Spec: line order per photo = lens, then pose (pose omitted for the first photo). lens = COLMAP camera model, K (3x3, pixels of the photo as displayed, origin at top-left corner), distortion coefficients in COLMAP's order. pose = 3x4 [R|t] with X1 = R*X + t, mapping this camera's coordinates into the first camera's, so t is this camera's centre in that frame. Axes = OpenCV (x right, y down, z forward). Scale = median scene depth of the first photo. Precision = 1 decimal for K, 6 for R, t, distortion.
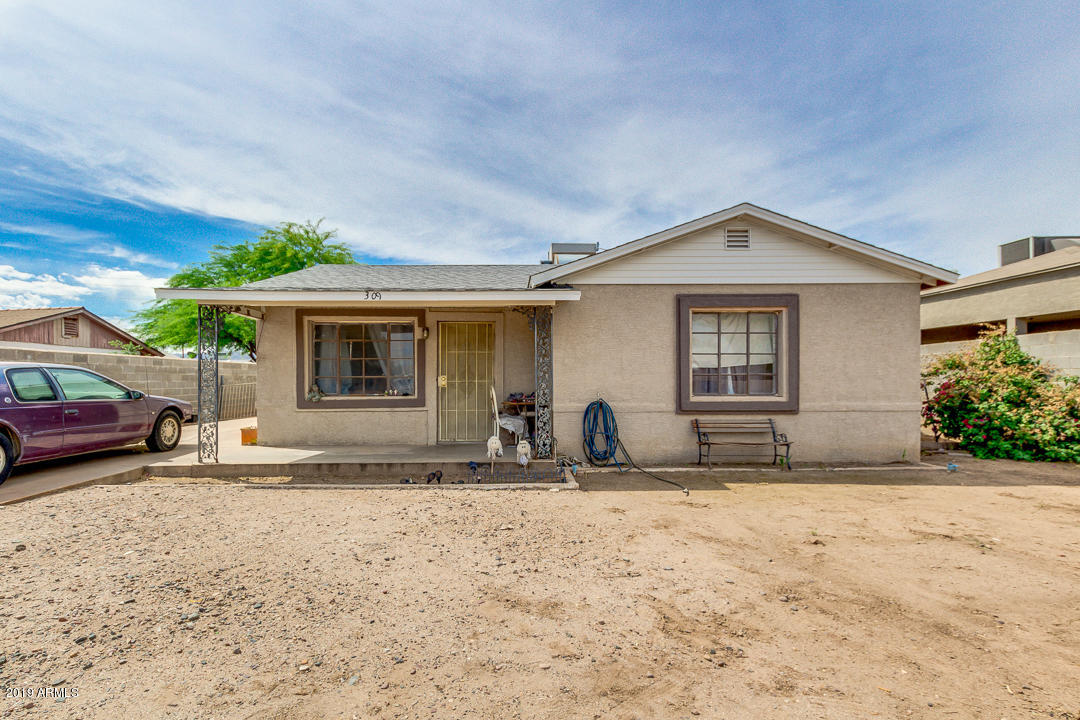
lens RADIAL K [[503.2, 0, 526.9], [0, 503.2, 371.1], [0, 0, 1]] dist [0.006441, 0.000355]
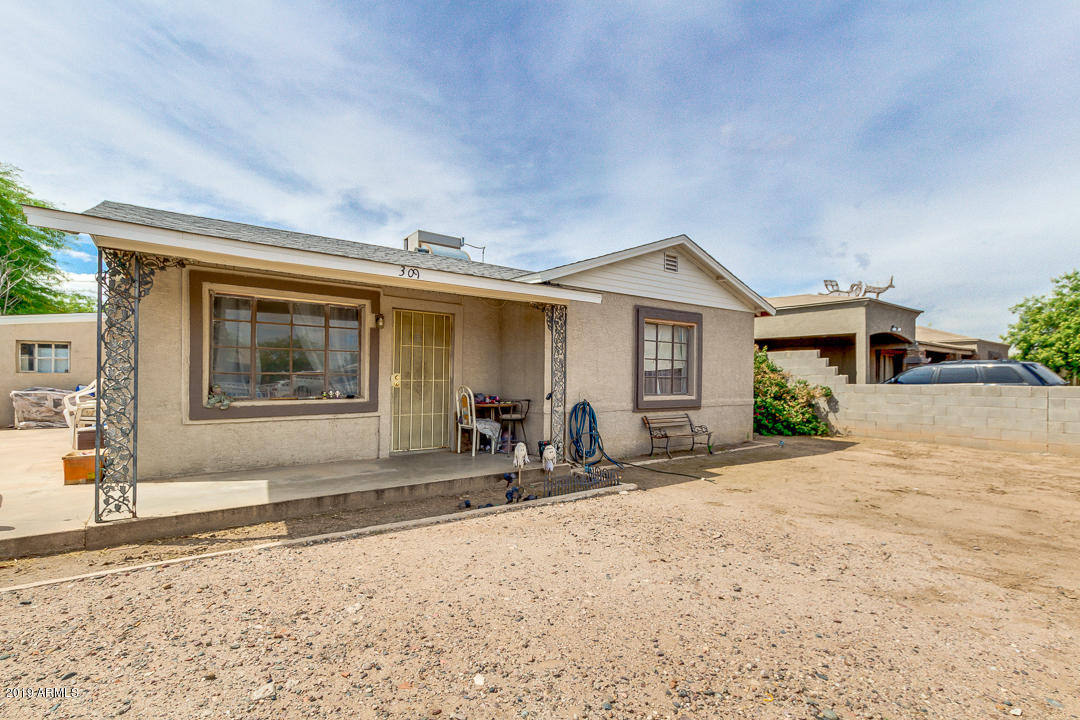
lens RADIAL K [[487.2, 0, 540.0], [0, 487.2, 360.0], [0, 0, 1]] dist [0.003043, 0.000157]
pose [[0.823030, 0.031595, 0.567119, -0.480510], [-0.022410, 0.999481, -0.023159, 0.000050], [-0.567556, 0.006351, 0.823310, 0.225770]]
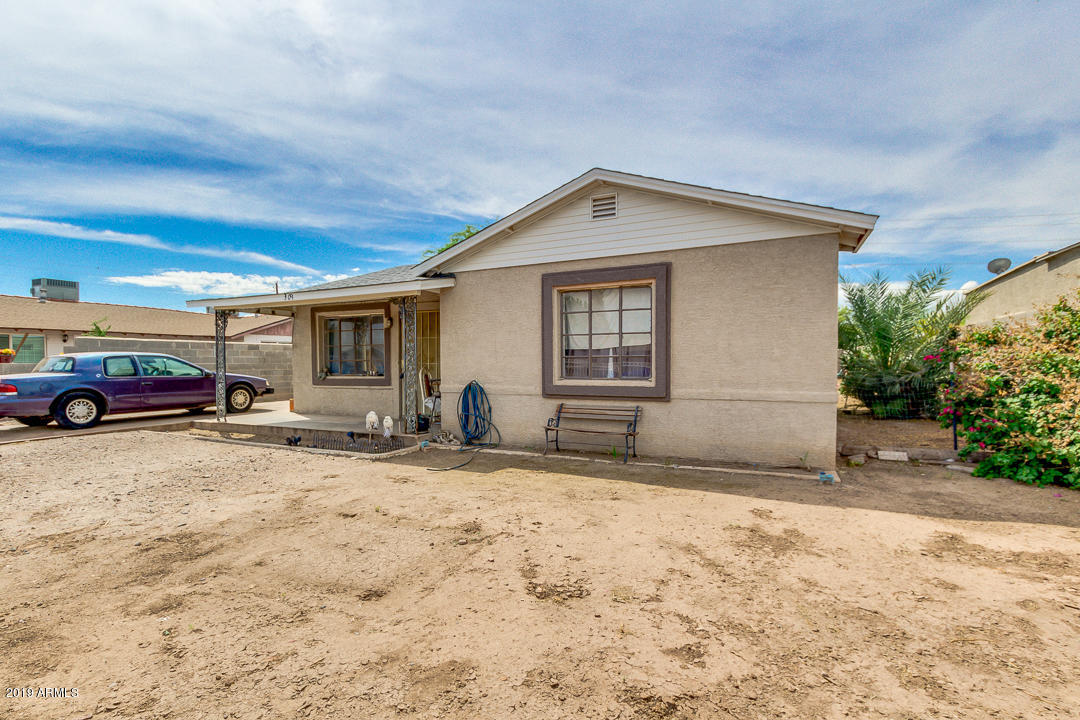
lens RADIAL K [[519.4, 0, 563.3], [0, 519.4, 362.4], [0, 0, 1]] dist [0.007079, 0.000598]
pose [[0.890864, -0.001621, -0.454267, 0.775107], [0.009492, 0.999842, 0.015048, 0.002752], [0.454171, -0.017718, 0.890739, 0.123253]]
